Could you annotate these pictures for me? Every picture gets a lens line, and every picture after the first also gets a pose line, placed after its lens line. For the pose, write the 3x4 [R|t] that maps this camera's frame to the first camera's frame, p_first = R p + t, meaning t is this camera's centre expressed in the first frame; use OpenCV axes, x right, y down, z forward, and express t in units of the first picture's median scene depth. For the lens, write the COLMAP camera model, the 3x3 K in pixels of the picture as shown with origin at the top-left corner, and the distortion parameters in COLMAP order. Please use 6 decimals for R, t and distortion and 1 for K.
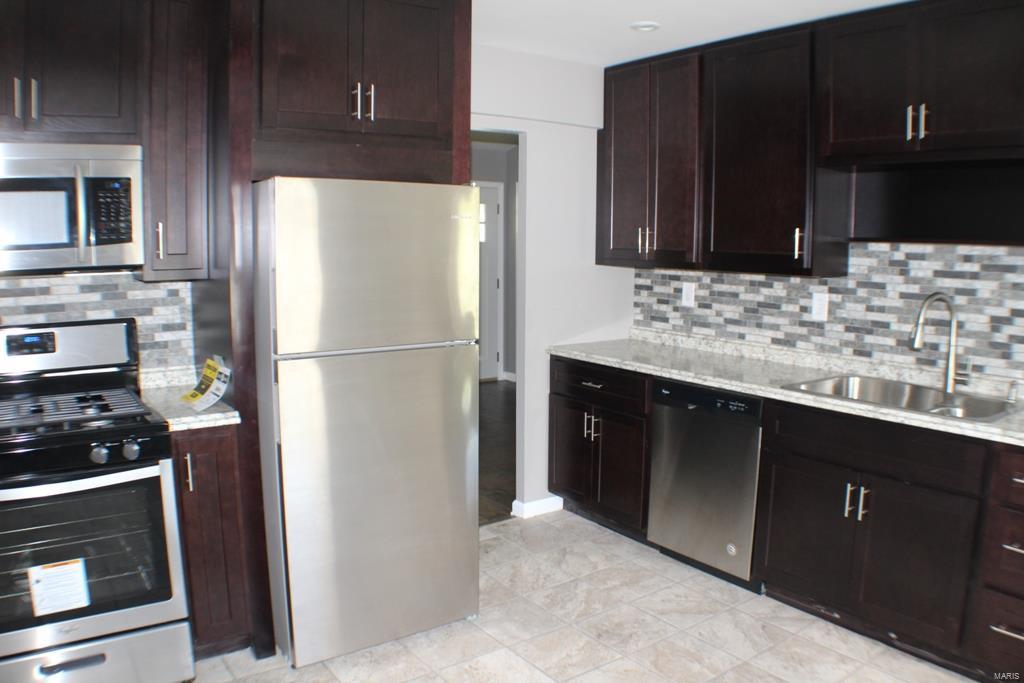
lens RADIAL K [[758.5, 0, 513.2], [0, 758.5, 334.8], [0, 0, 1]] dist [-0.209603, 0.064220]
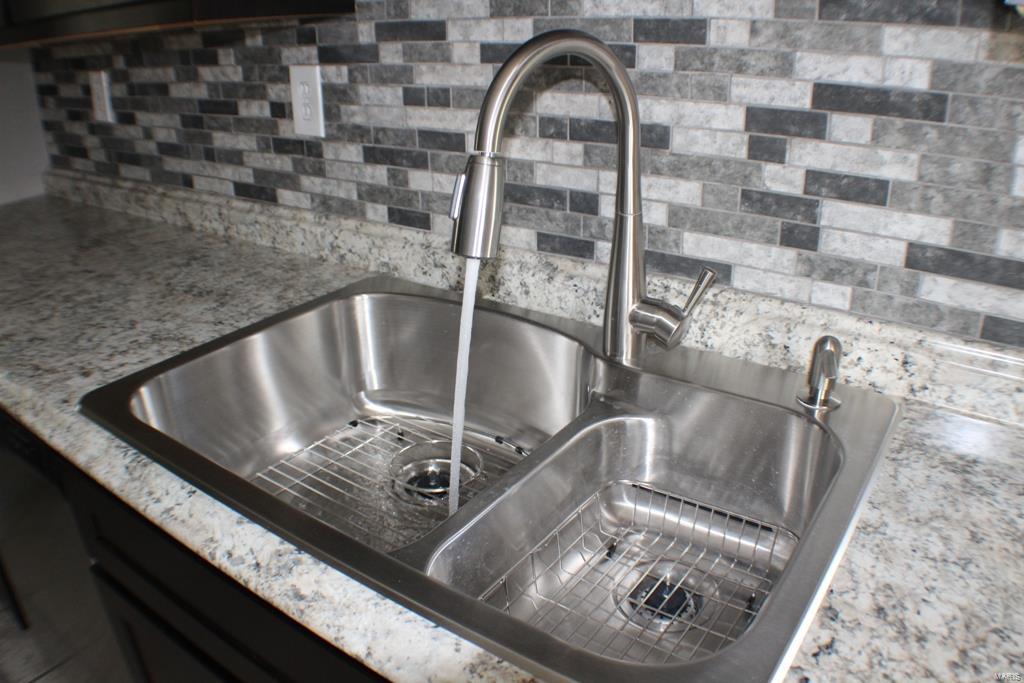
lens RADIAL K [[758.5, 0, 505.1], [0, 758.5, 340.3], [0, 0, 1]] dist [-0.209603, 0.064220]
pose [[0.944512, -0.153529, 0.290390, 0.390458], [0.064547, 0.953561, 0.294203, -0.025004], [-0.322073, -0.259134, 0.910559, 0.587161]]
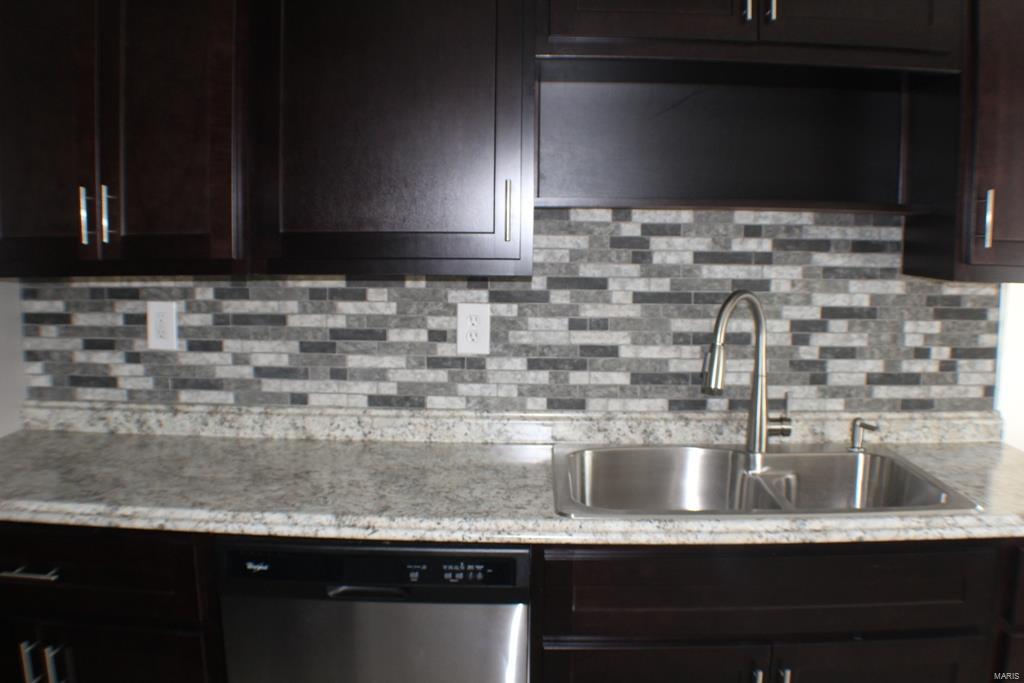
lens RADIAL K [[885.6, 0, 513.8], [0, 885.6, 349.6], [0, 0, 1]] dist [-0.208164, 0.034145]
pose [[0.609839, -0.114486, 0.784213, -0.076443], [0.098236, 0.992800, 0.068544, -0.065573], [-0.786414, 0.035237, 0.616694, 0.581327]]
